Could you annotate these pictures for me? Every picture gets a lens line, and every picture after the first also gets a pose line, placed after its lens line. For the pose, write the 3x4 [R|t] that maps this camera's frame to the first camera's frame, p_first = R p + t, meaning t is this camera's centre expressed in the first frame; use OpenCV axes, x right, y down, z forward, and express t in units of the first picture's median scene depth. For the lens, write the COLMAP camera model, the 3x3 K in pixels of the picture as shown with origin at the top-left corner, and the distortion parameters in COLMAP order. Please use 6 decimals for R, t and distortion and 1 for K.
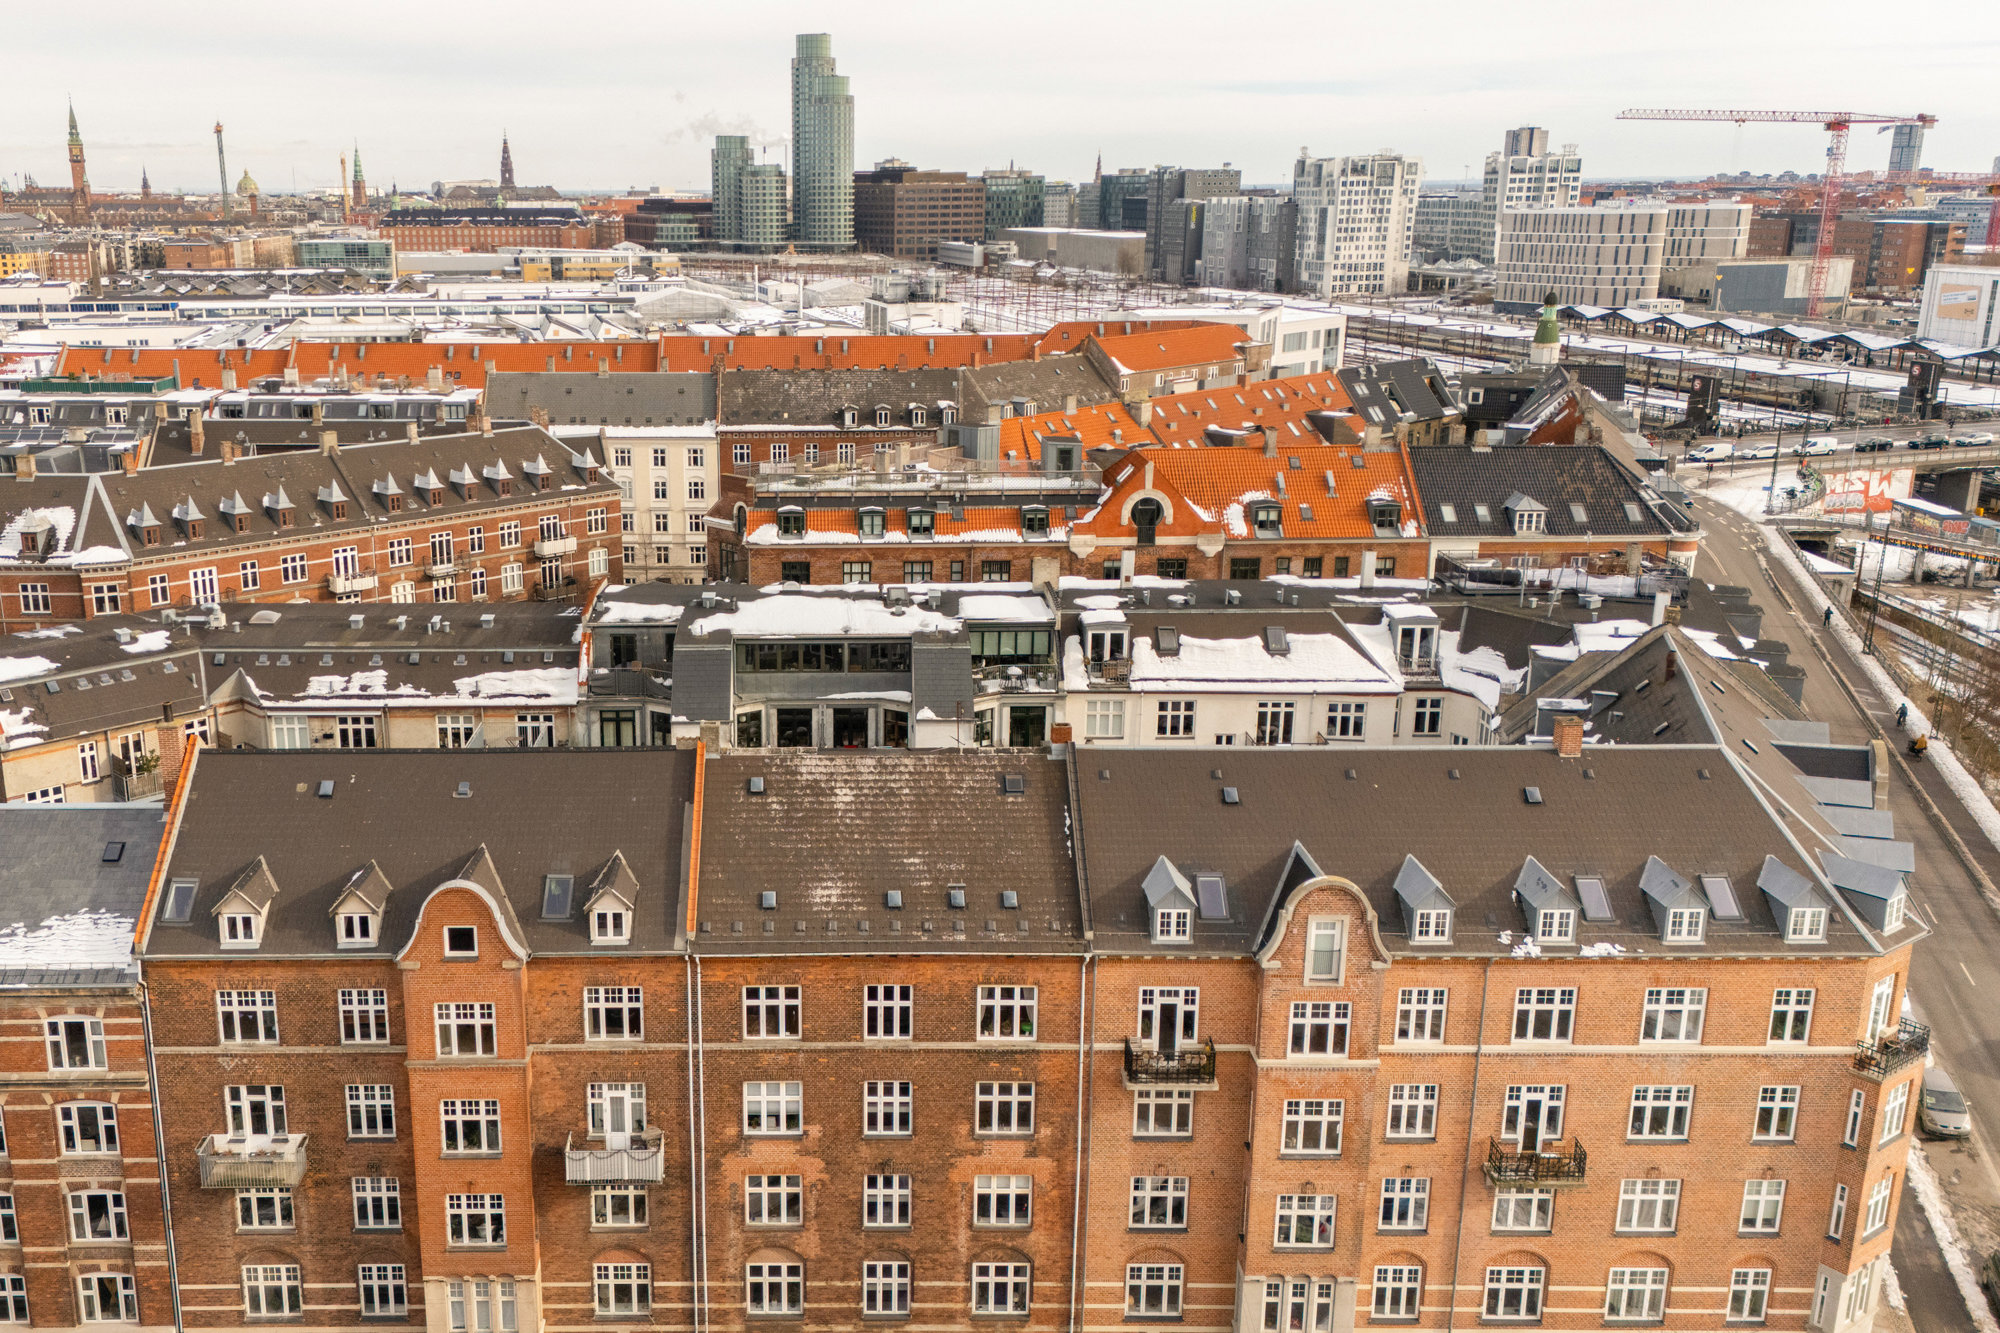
lens RADIAL K [[1640.0, 0, 995.5], [0, 1640.0, 683.9], [0, 0, 1]] dist [0.059595, -0.089428]
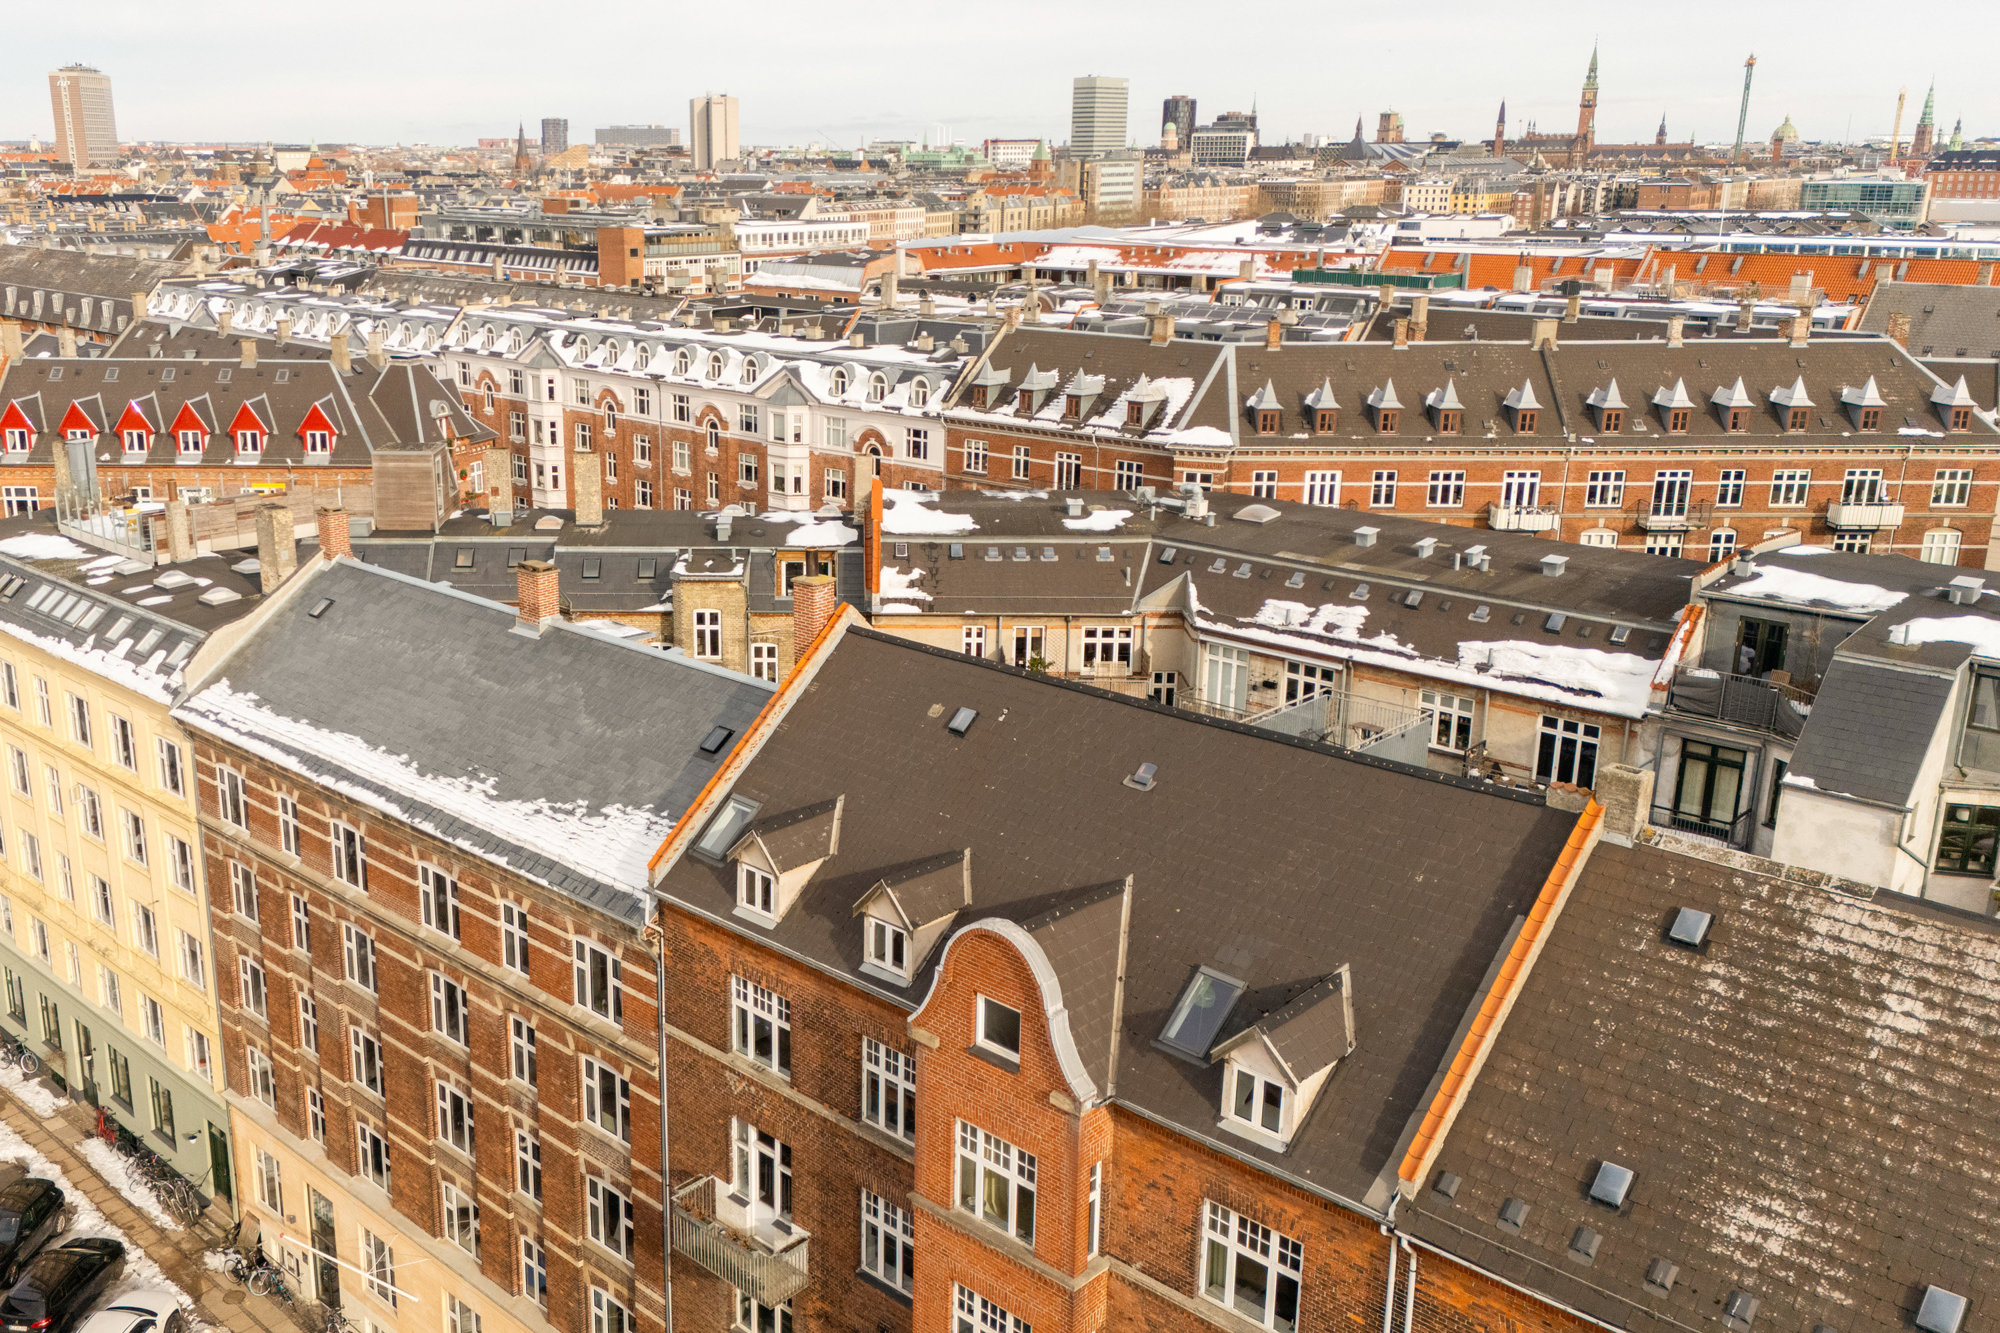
lens RADIAL K [[1640.0, 0, 995.5], [0, 1640.0, 683.9], [0, 0, 1]] dist [0.059595, -0.089428]
pose [[0.621348, 0.186566, -0.760999, 0.055075], [-0.195272, 0.977465, 0.080197, -0.002158], [0.758812, 0.098772, 0.643777, 0.440349]]
